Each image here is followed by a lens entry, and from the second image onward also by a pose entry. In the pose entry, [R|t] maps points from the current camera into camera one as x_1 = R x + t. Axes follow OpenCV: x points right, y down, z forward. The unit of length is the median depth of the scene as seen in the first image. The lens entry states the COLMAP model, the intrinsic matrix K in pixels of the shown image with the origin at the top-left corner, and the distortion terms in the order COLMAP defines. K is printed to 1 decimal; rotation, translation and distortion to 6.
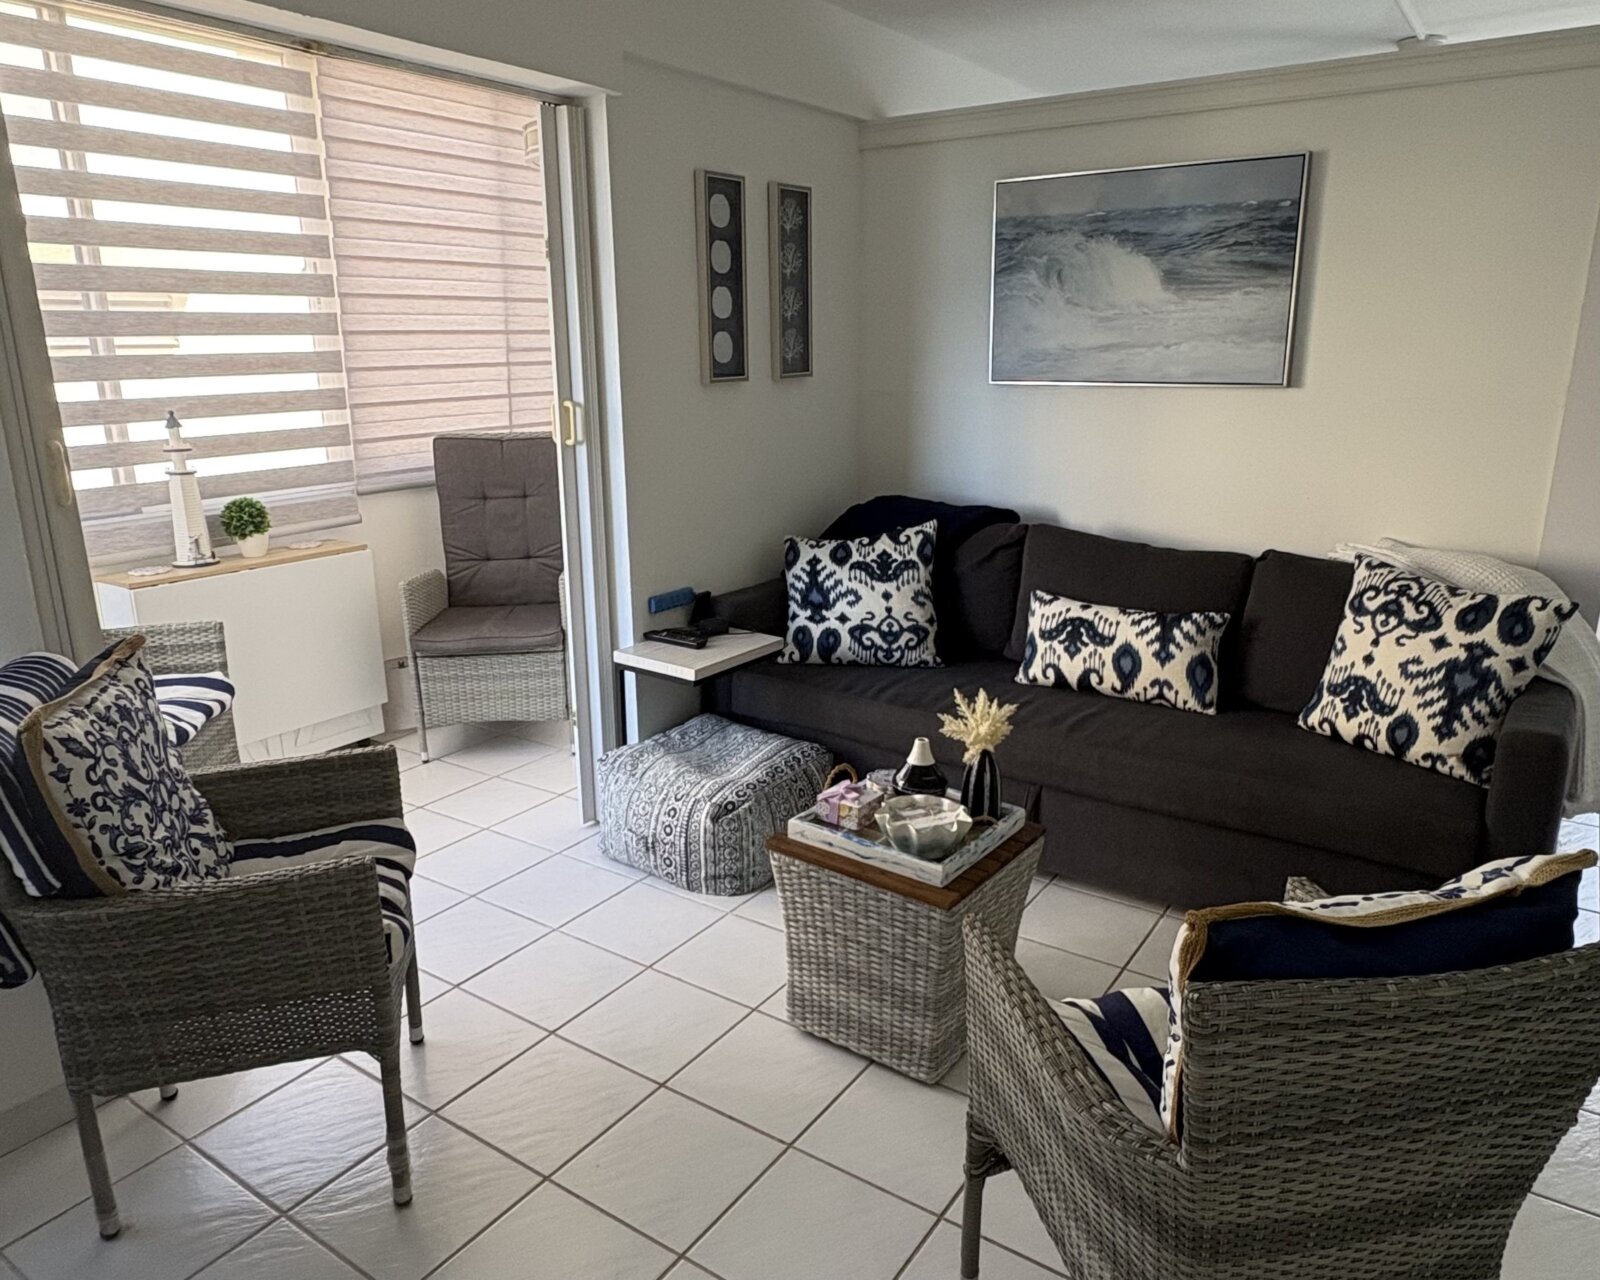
lens RADIAL K [[1106.5, 0, 800.7], [0, 1106.5, 638.6], [0, 0, 1]] dist [-0.003608, -0.000234]
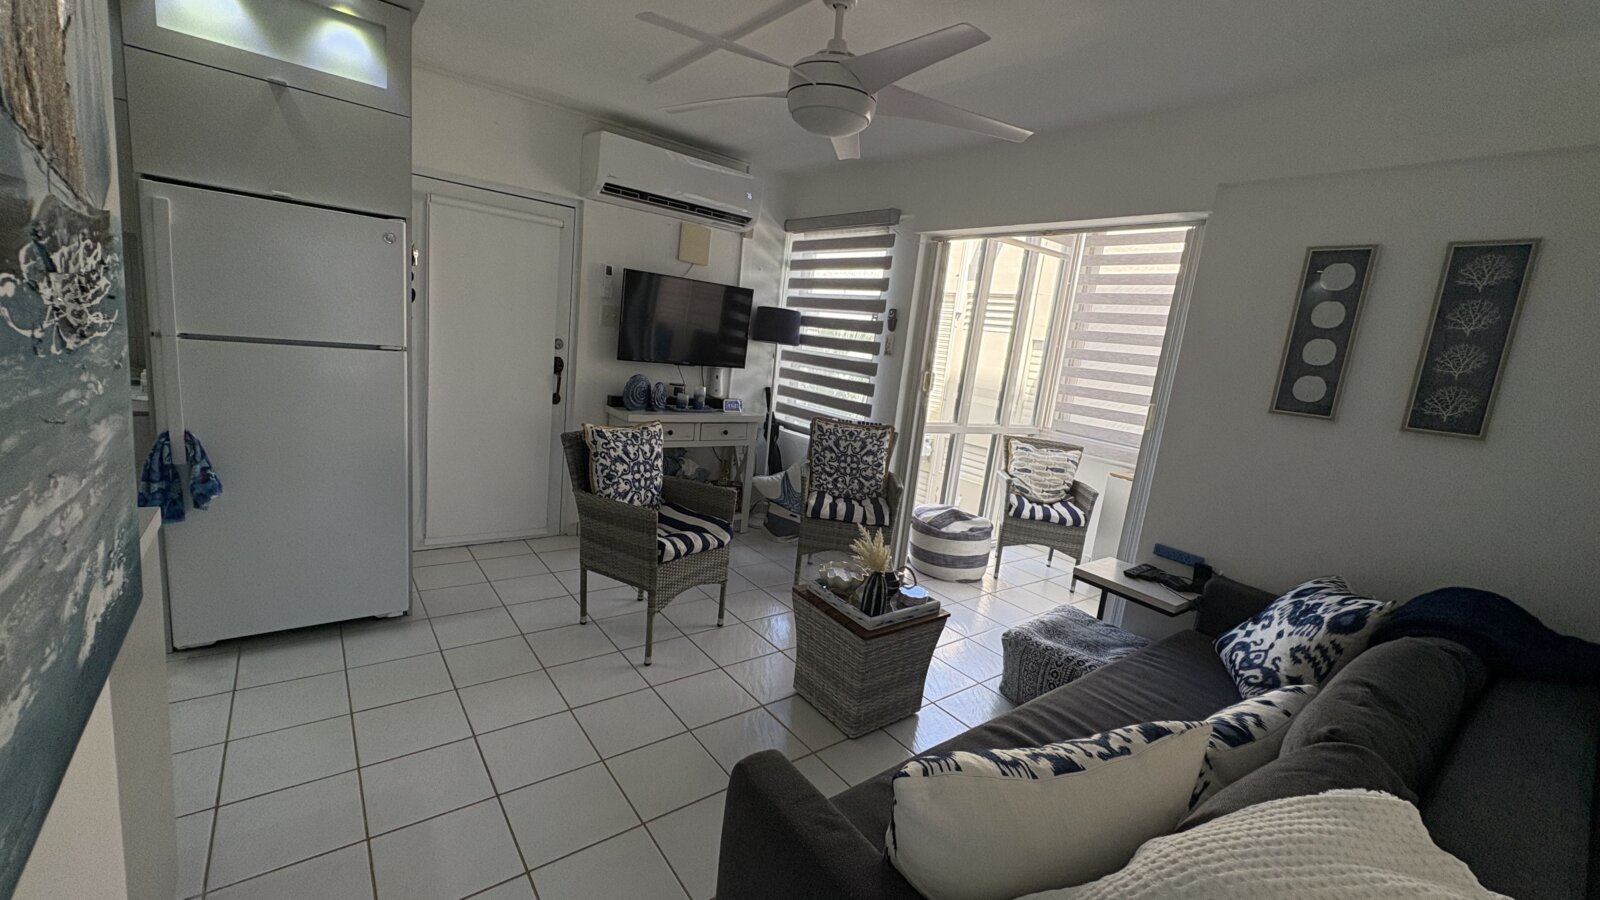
lens RADIAL K [[635.4, 0, 800.8], [0, 635.4, 449.4], [0, 0, 1]] dist [0.001004, 0.000047]
pose [[-0.308926, 0.141460, -0.940507, 0.724117], [-0.347673, 0.903641, 0.250114, -0.181964], [0.885262, 0.404256, -0.229977, 0.687139]]
